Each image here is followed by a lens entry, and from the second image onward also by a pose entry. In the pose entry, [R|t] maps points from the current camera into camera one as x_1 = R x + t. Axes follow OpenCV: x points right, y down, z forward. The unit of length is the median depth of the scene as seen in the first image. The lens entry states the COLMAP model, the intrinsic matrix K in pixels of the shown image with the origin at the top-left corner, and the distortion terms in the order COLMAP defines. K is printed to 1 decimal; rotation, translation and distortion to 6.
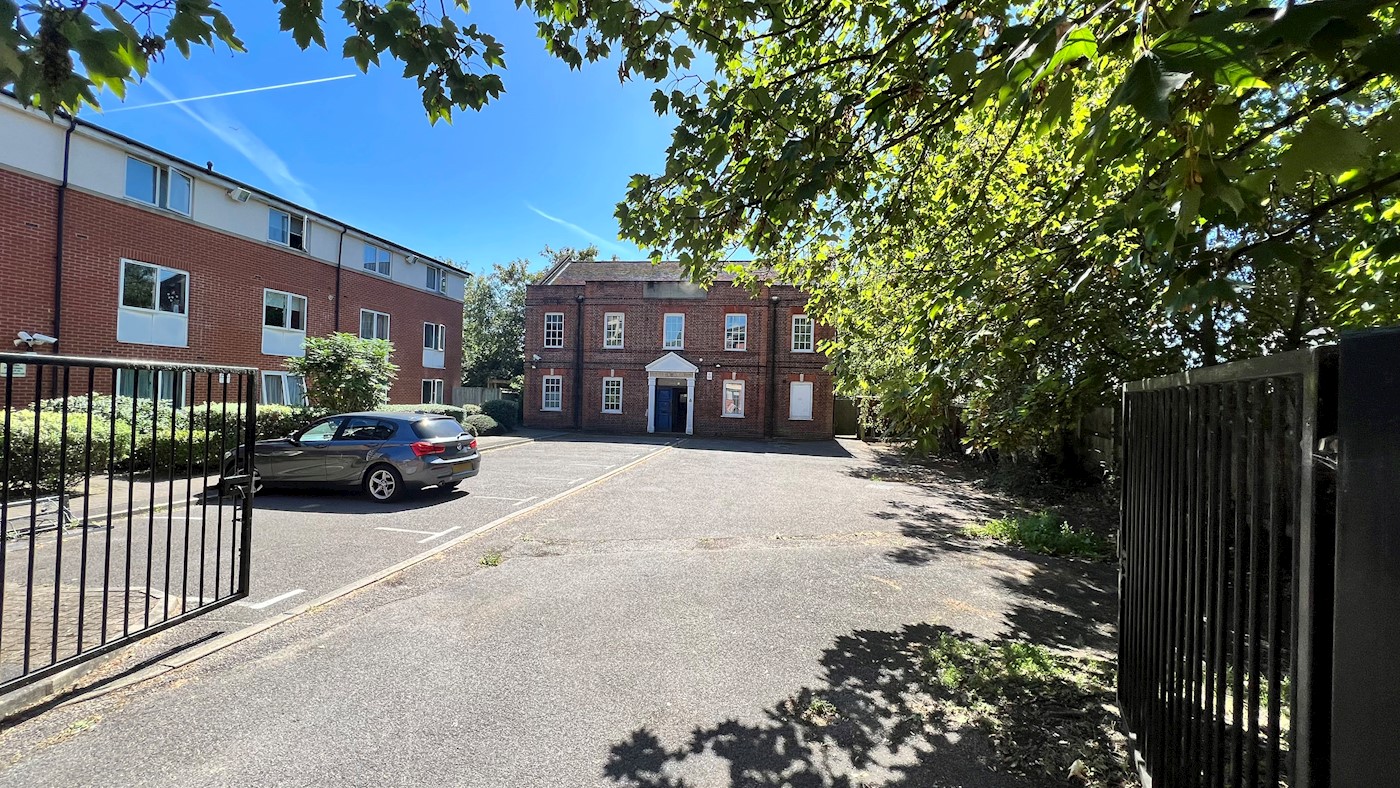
lens RADIAL K [[551.7, 0, 701.9], [0, 551.7, 391.7], [0, 0, 1]] dist [-0.000644, -0.000175]
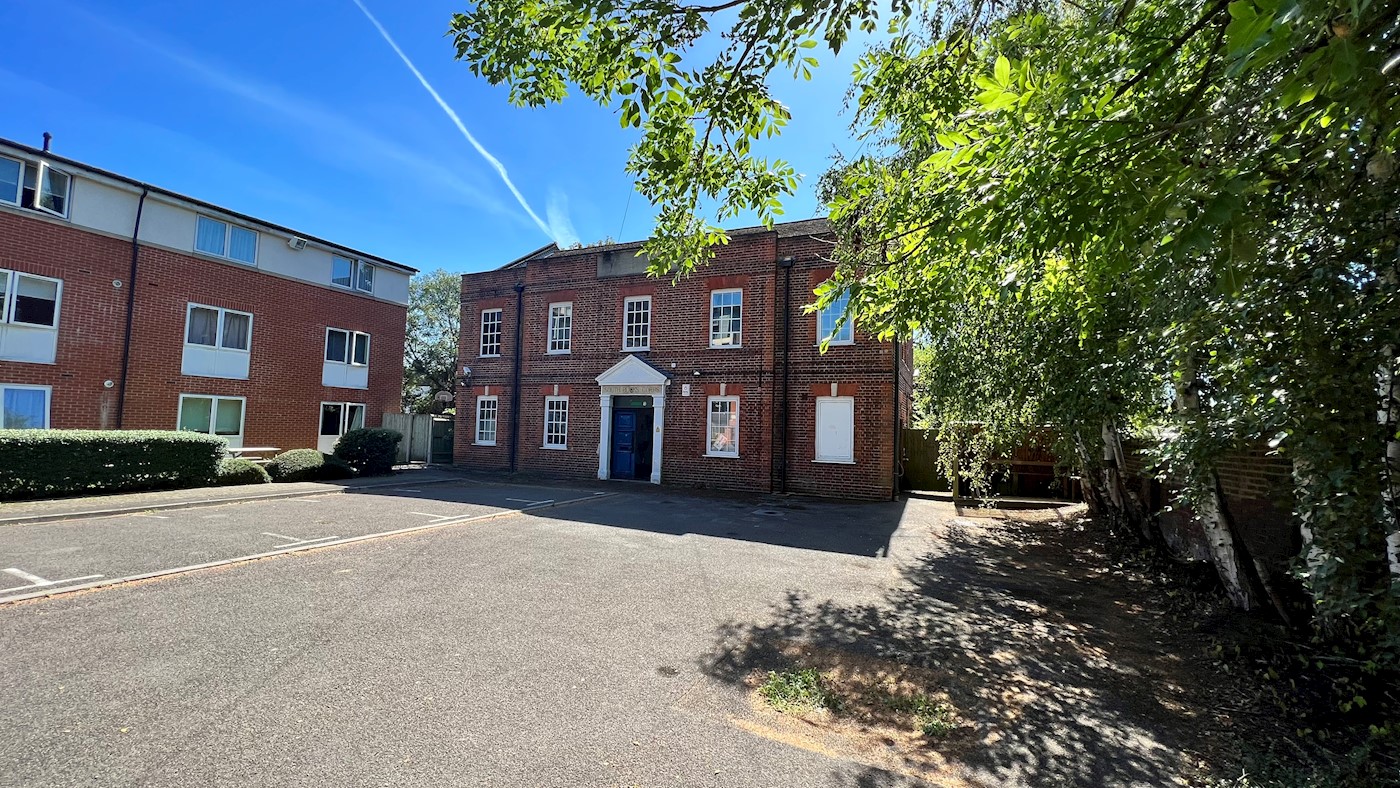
lens RADIAL K [[511.6, 0, 730.6], [0, 511.6, 394.5], [0, 0, 1]] dist [-0.000613, -0.000003]
pose [[0.967270, -0.019549, -0.252996, 0.208743], [0.002568, 0.997731, -0.067277, 0.015020], [0.253737, 0.064425, 0.965125, 0.452871]]
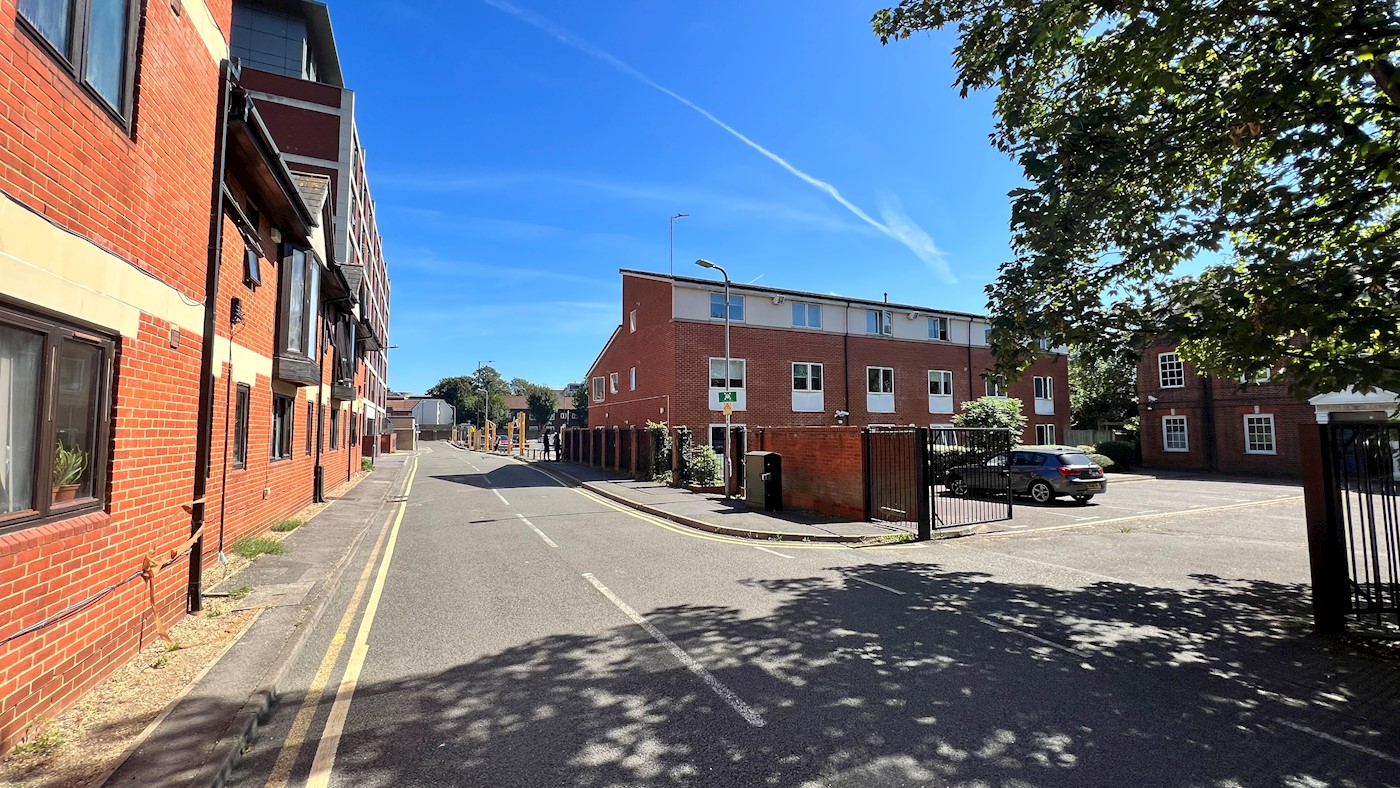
lens RADIAL K [[551.7, 0, 701.9], [0, 551.7, 391.7], [0, 0, 1]] dist [-0.000644, -0.000175]
pose [[0.552874, -0.089596, -0.828434, 0.087750], [0.024270, 0.995512, -0.091469, -0.002104], [0.832911, 0.030465, 0.552567, -0.263301]]
